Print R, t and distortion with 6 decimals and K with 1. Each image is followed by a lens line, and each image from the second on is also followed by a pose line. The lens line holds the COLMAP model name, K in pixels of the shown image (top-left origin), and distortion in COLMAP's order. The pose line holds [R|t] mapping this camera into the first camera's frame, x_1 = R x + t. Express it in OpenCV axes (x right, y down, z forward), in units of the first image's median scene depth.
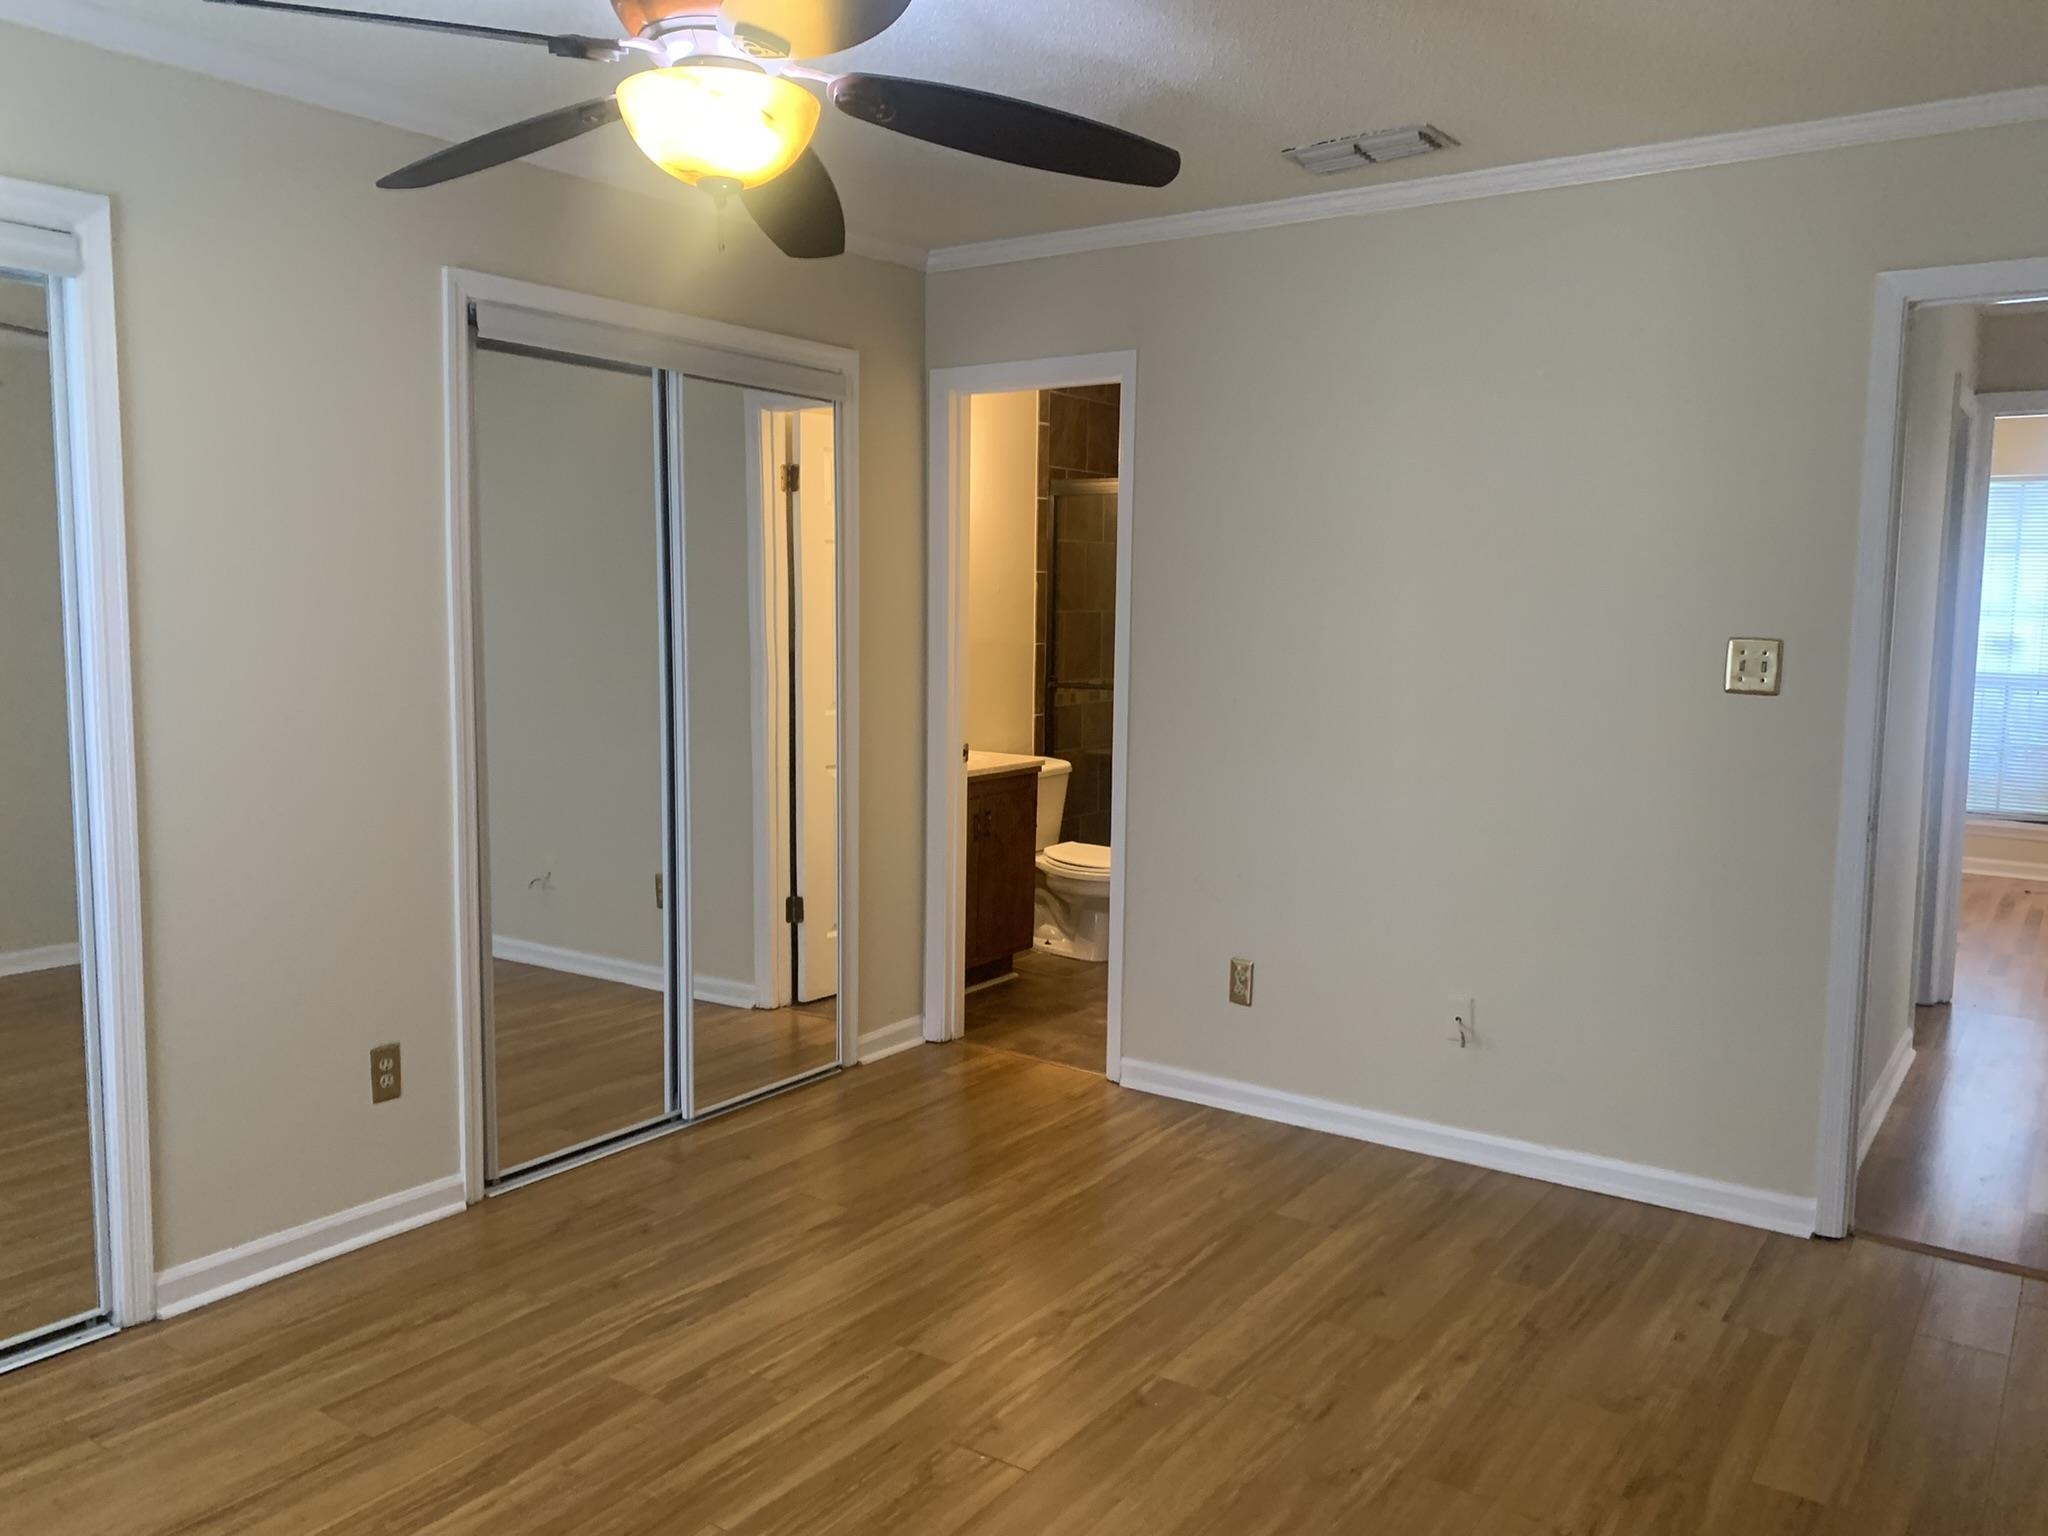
lens RADIAL K [[1549.3, 0, 1027.3], [0, 1549.3, 767.4], [0, 0, 1]] dist [0.046190, -0.058820]
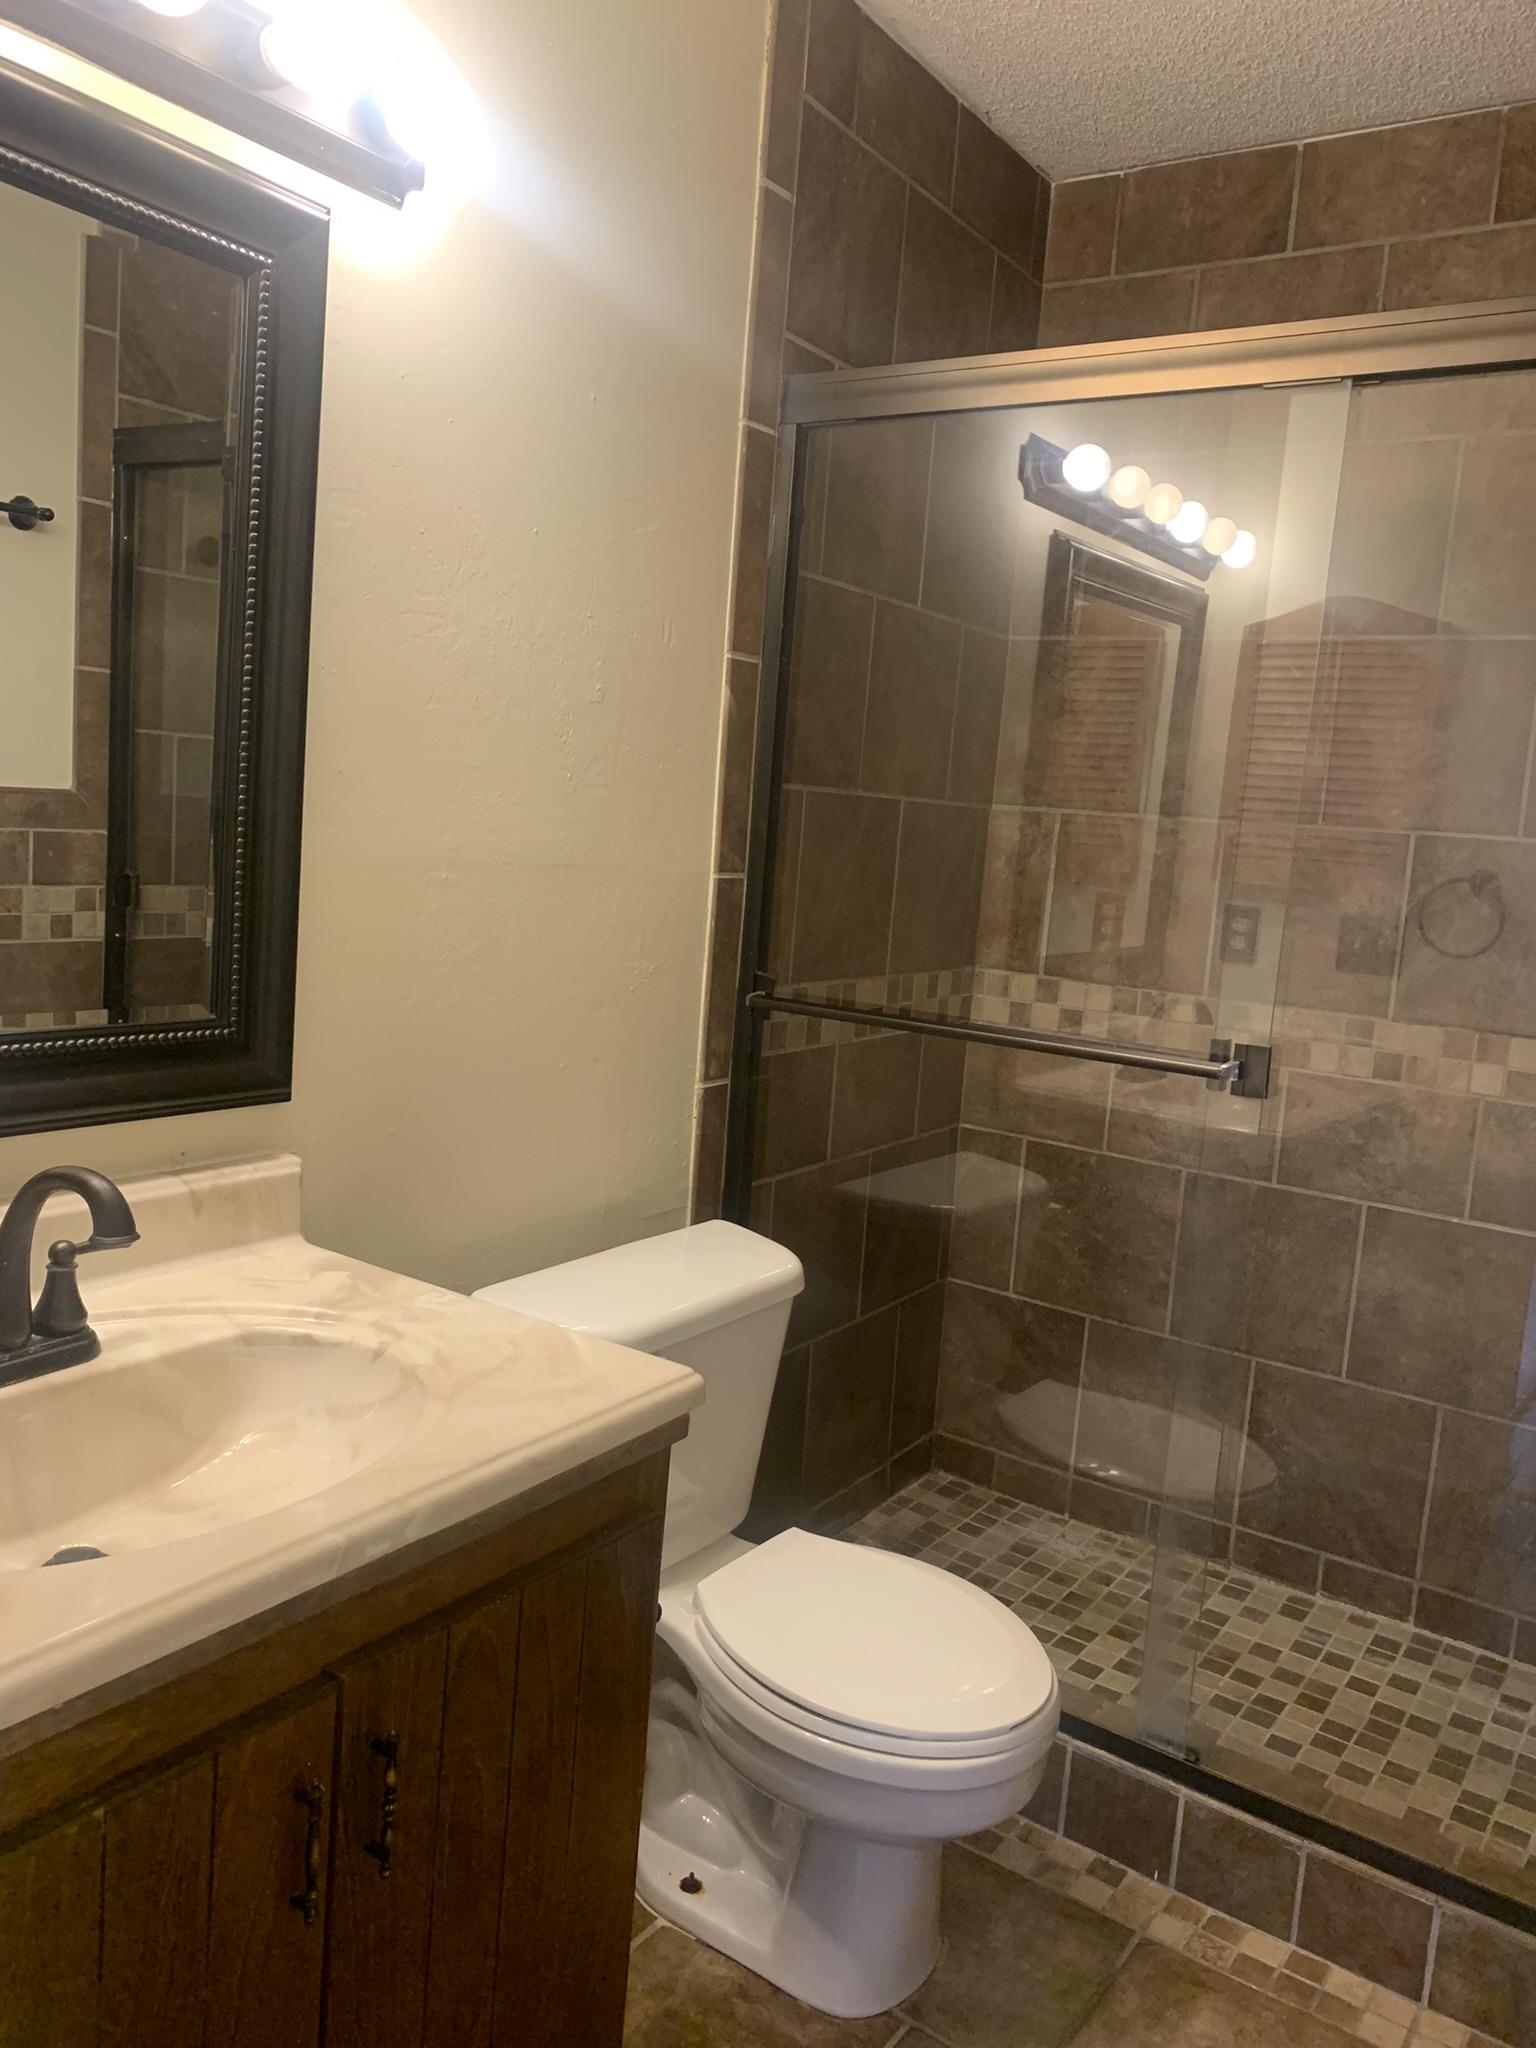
lens RADIAL K [[1549.3, 0, 769.8], [0, 1549.3, 1023.4], [0, 0, 1]] dist [0.046190, -0.058820]
pose [[0.997969, 0.058426, 0.025371, 0.010639], [-0.059146, 0.997838, 0.028640, -0.057740], [-0.023643, -0.030082, 0.999268, 0.659245]]
